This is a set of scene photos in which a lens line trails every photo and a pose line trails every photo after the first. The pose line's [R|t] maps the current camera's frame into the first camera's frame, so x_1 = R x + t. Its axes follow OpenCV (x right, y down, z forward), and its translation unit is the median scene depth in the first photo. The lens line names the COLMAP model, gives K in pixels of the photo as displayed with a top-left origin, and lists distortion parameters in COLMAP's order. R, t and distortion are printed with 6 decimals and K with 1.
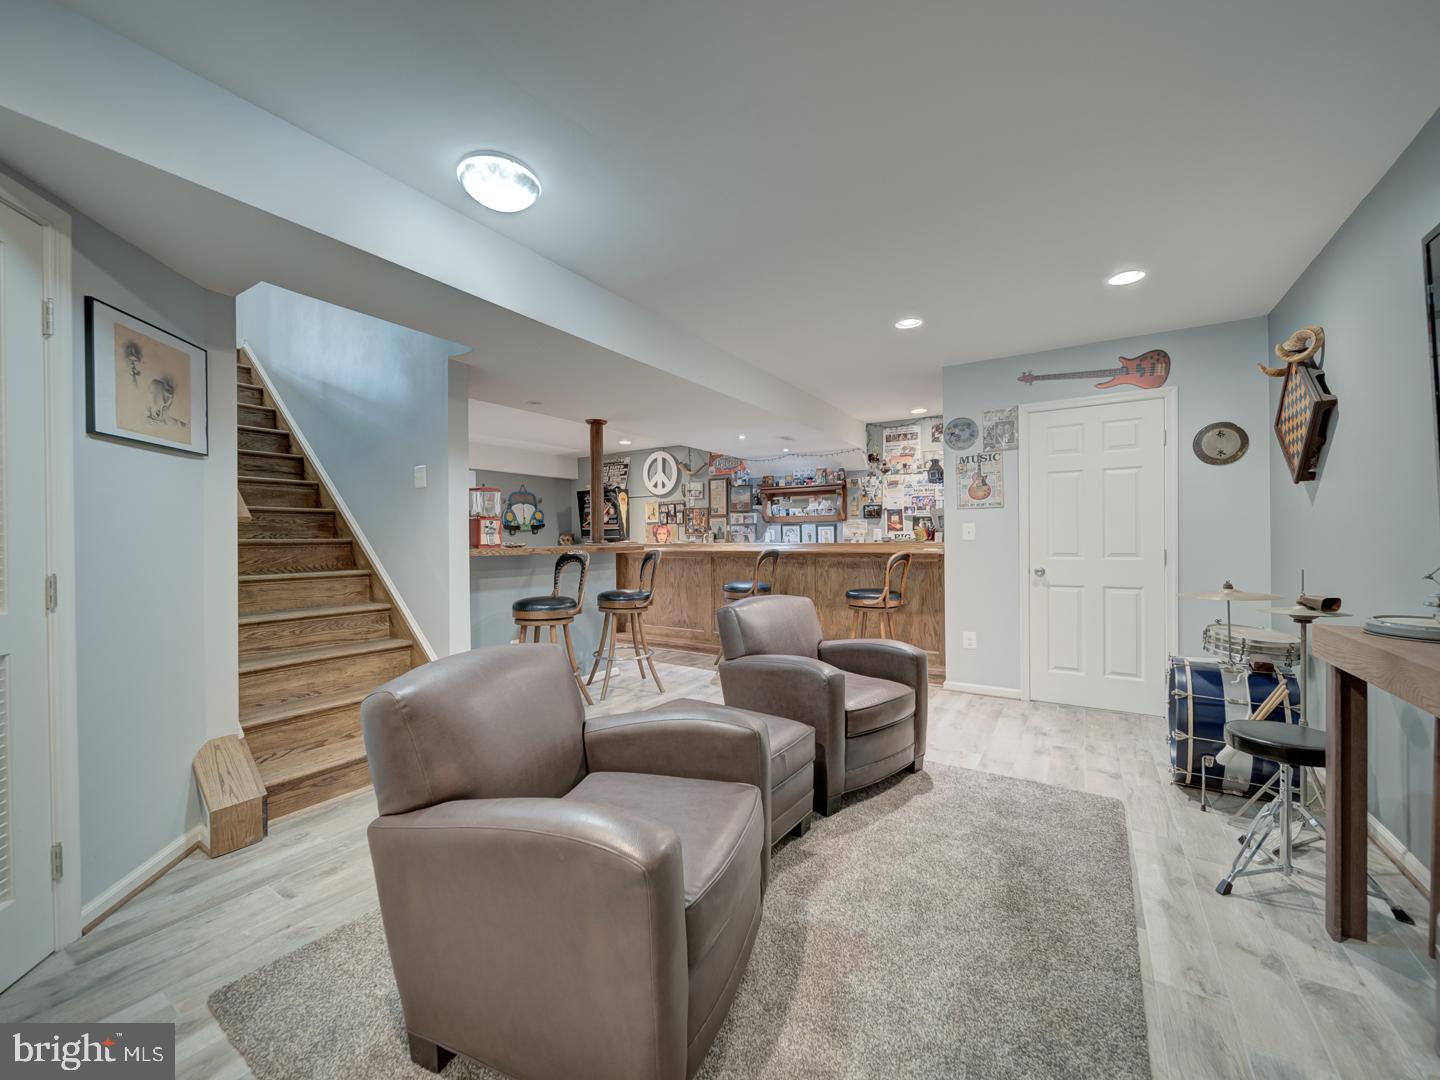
lens RADIAL K [[566.1, 0, 720.0], [0, 566.1, 540.0], [0, 0, 1]] dist [-0.000300, -0.000040]
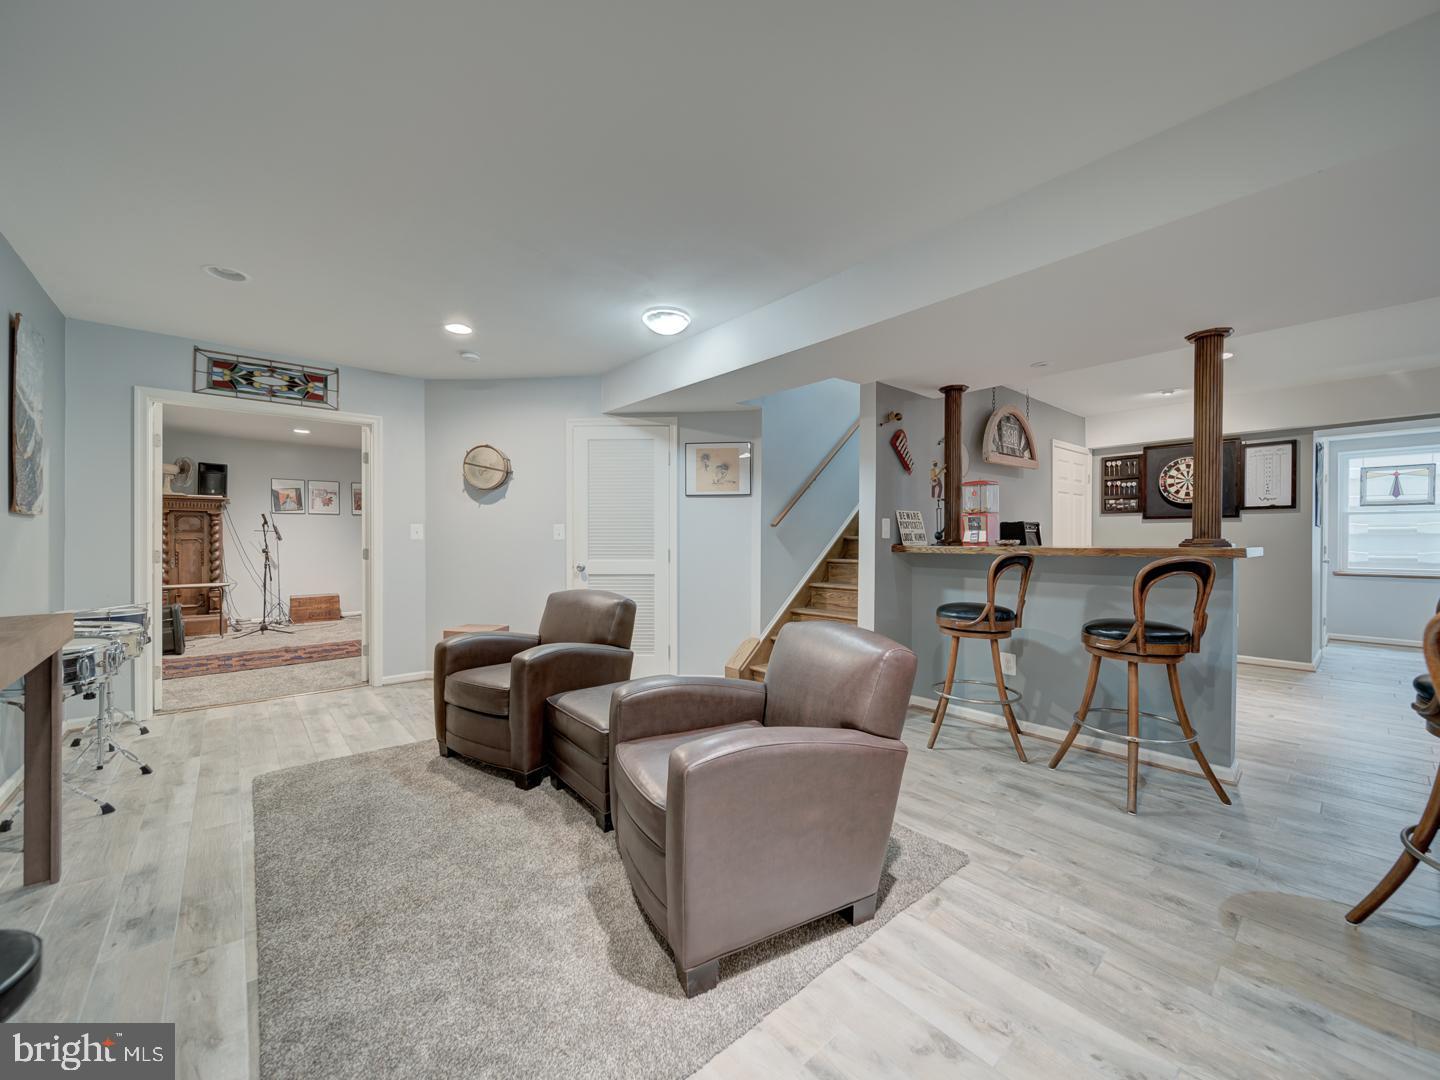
lens RADIAL K [[566.1, 0, 720.0], [0, 566.1, 540.0], [0, 0, 1]] dist [-0.000300, -0.000040]
pose [[-0.273123, 0.002974, -0.961974, 0.629934], [-0.003575, 0.999985, 0.004106, 0.001325], [0.961972, 0.004560, -0.273109, 0.875324]]
